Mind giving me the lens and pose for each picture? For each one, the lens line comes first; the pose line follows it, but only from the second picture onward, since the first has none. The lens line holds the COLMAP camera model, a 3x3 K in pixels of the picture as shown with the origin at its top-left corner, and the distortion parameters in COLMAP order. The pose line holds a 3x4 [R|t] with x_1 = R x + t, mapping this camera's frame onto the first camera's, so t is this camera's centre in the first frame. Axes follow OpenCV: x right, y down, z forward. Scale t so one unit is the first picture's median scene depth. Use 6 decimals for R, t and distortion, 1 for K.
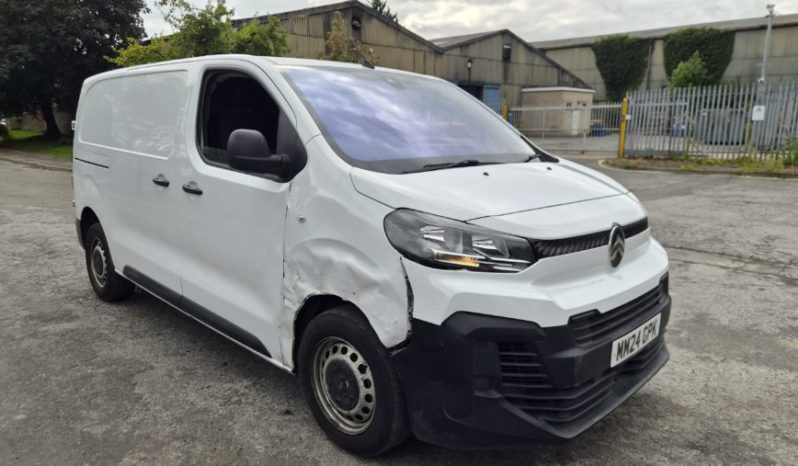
lens RADIAL K [[558.0, 0, 402.7], [0, 558.0, 226.3], [0, 0, 1]] dist [0.064503, -0.041626]
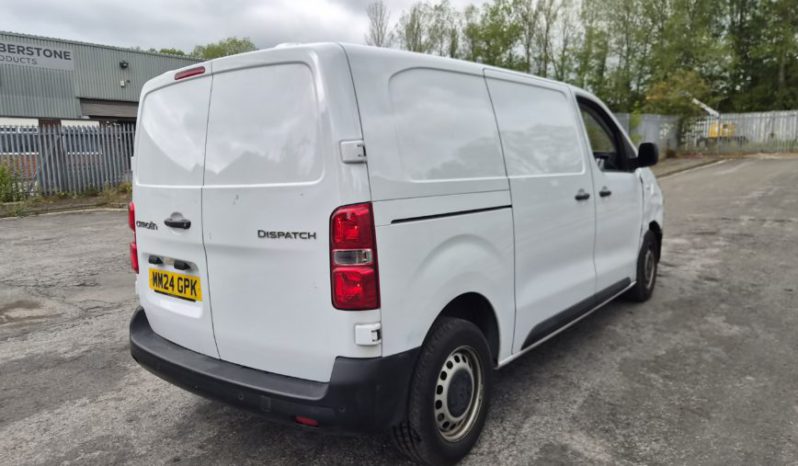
lens RADIAL K [[558.0, 0, 394.4], [0, 558.0, 231.1], [0, 0, 1]] dist [0.064503, -0.041626]
pose [[-0.119965, -0.133892, 0.983708, -1.784064], [0.214139, 0.964049, 0.157331, -0.321233], [-0.969408, 0.229525, -0.086981, 1.828135]]
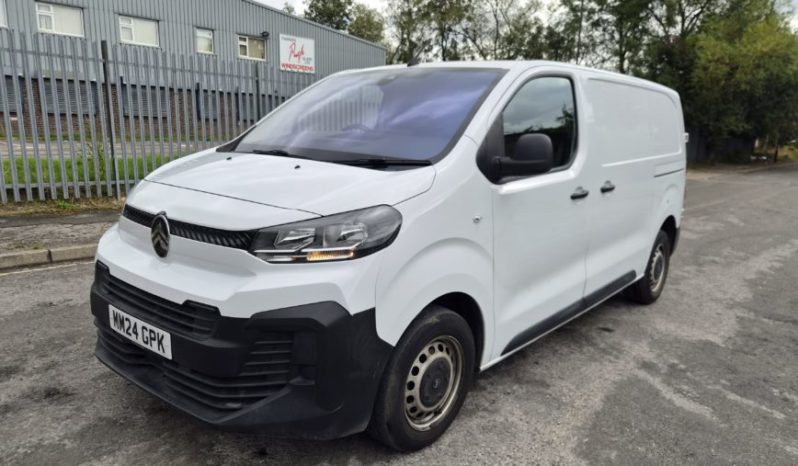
lens RADIAL K [[558.0, 0, 401.2], [0, 558.0, 234.6], [0, 0, 1]] dist [0.064503, -0.041626]
pose [[0.076058, 0.185781, -0.979643, 1.208750], [-0.210122, 0.963412, 0.166390, -0.191181], [0.974712, 0.193189, 0.112312, 1.144182]]
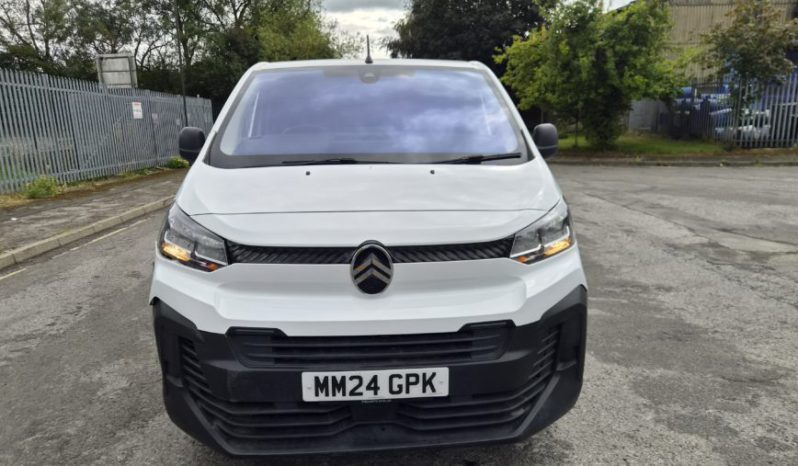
lens RADIAL K [[558.0, 0, 392.8], [0, 558.0, 233.7], [0, 0, 1]] dist [0.064503, -0.041626]
pose [[0.726448, 0.124664, -0.675820, 0.840716], [-0.102857, 0.992055, 0.072435, -0.068977], [0.679481, 0.016893, 0.733499, 0.370640]]
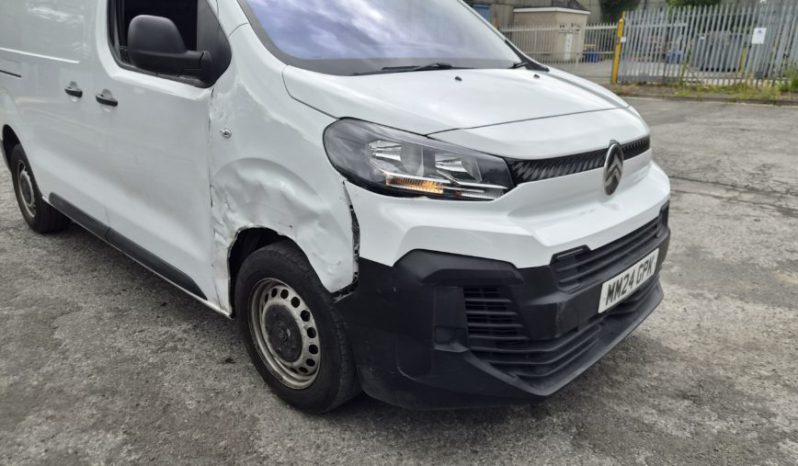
lens RADIAL K [[558.0, 0, 406.9], [0, 558.0, 236.1], [0, 0, 1]] dist [0.064503, -0.041626]
pose [[0.999533, 0.000385, 0.030542, 0.046898], [-0.004618, 0.990329, 0.138661, 0.017445], [-0.030193, -0.138738, 0.989869, 0.159780]]
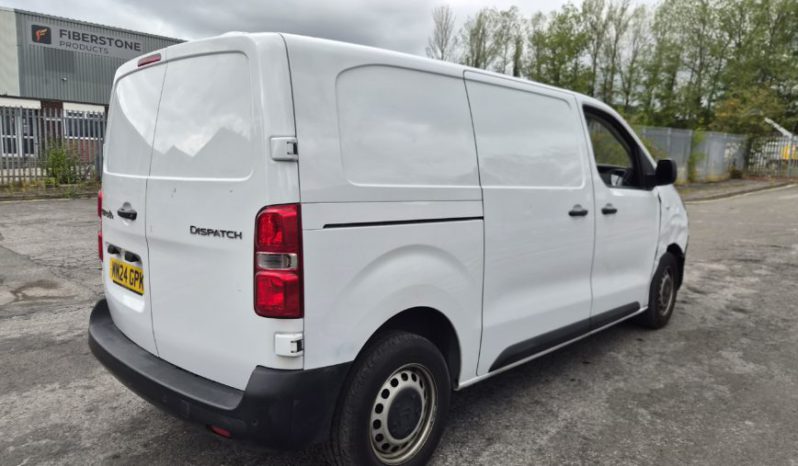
lens RADIAL K [[558.0, 0, 409.5], [0, 558.0, 230.8], [0, 0, 1]] dist [0.064503, -0.041626]
pose [[-0.038484, -0.132254, 0.990468, -1.742807], [0.161304, 0.977381, 0.136774, -0.287462], [-0.986154, 0.165030, -0.016281, 1.662377]]
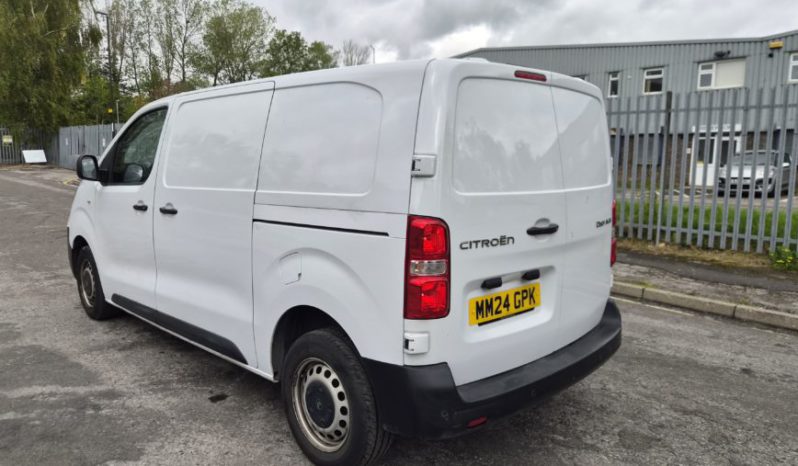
lens RADIAL K [[558.0, 0, 392.8], [0, 558.0, 230.9], [0, 0, 1]] dist [0.064503, -0.041626]
pose [[-0.999708, -0.024164, -0.000455, -0.567618], [-0.023175, 0.953119, 0.301707, -0.529854], [-0.006857, 0.301629, -0.953401, 2.963390]]
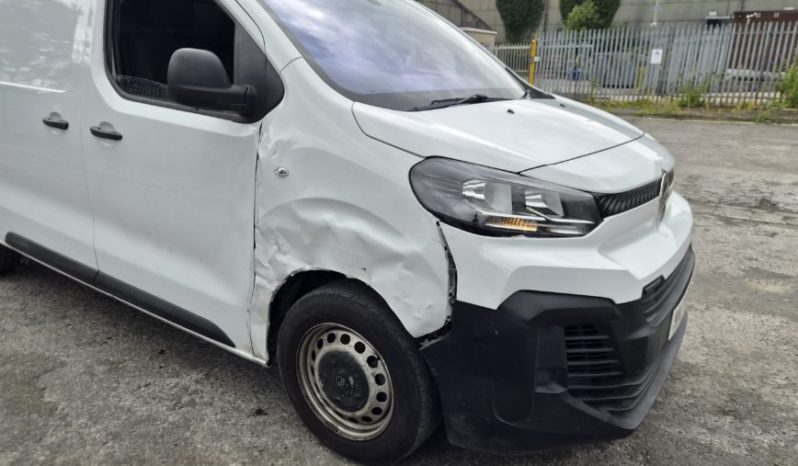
lens RADIAL K [[558.0, 0, 402.0], [0, 558.0, 223.1], [0, 0, 1]] dist [0.064503, -0.041626]
pose [[0.983957, -0.034590, 0.175022, -0.140671], [0.018031, 0.995282, 0.095335, -0.012542], [-0.177494, -0.090649, 0.979938, 0.204450]]
